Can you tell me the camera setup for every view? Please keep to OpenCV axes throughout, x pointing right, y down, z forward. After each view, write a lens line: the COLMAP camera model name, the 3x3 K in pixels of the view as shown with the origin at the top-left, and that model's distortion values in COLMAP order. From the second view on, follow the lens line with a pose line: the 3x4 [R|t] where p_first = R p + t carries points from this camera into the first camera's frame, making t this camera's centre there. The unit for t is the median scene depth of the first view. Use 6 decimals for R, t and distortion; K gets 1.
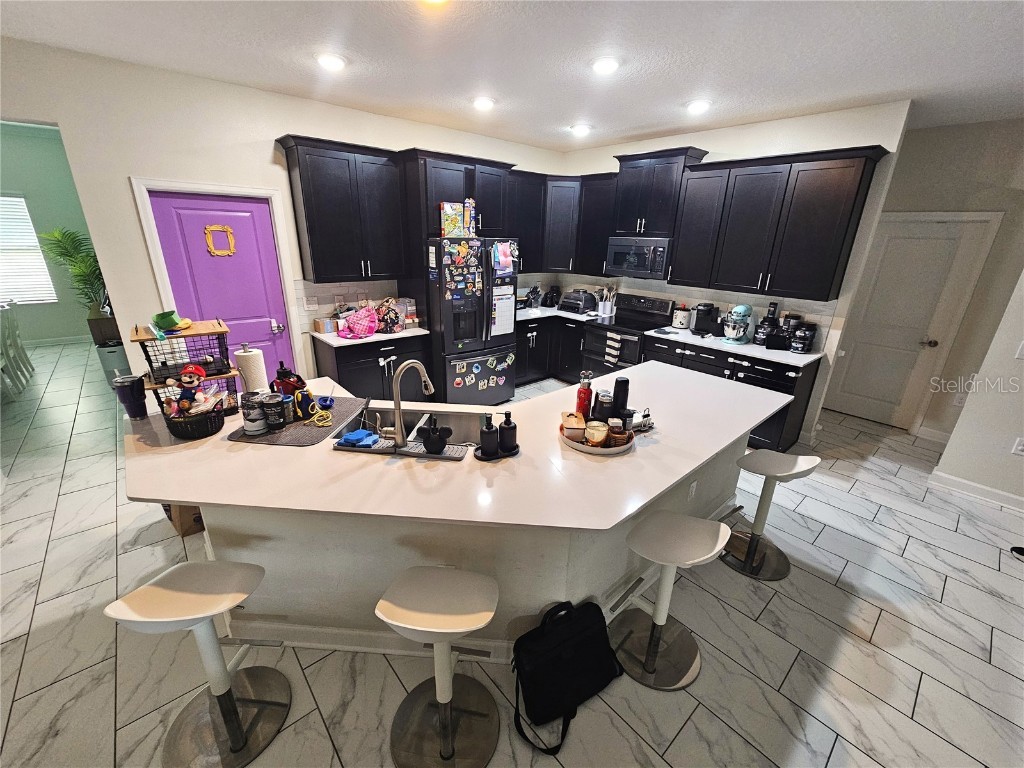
lens RADIAL K [[420.1, 0, 514.2], [0, 420.1, 392.0], [0, 0, 1]] dist [0.000429, 0.001434]
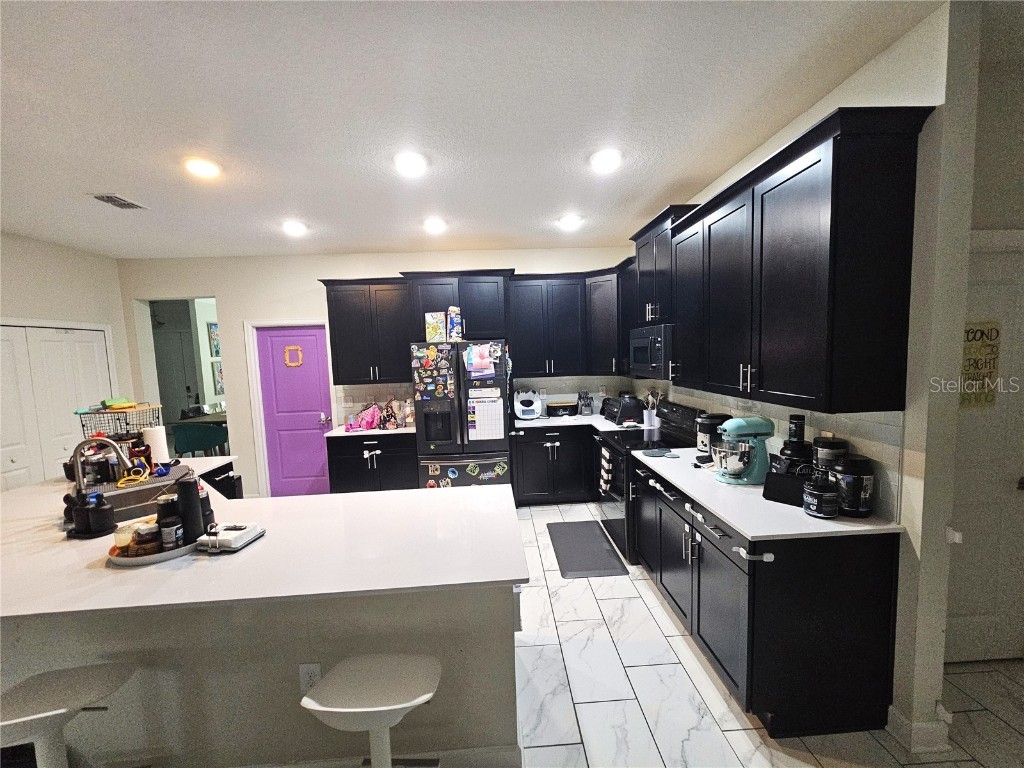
lens RADIAL K [[420.1, 0, 515.2], [0, 420.1, 393.9], [0, 0, 1]] dist [0.000429, 0.001434]
pose [[0.783904, 0.006295, -0.620851, 0.653248], [-0.164435, 0.966348, -0.197821, -0.069508], [0.598712, 0.257162, 0.758559, 0.351974]]
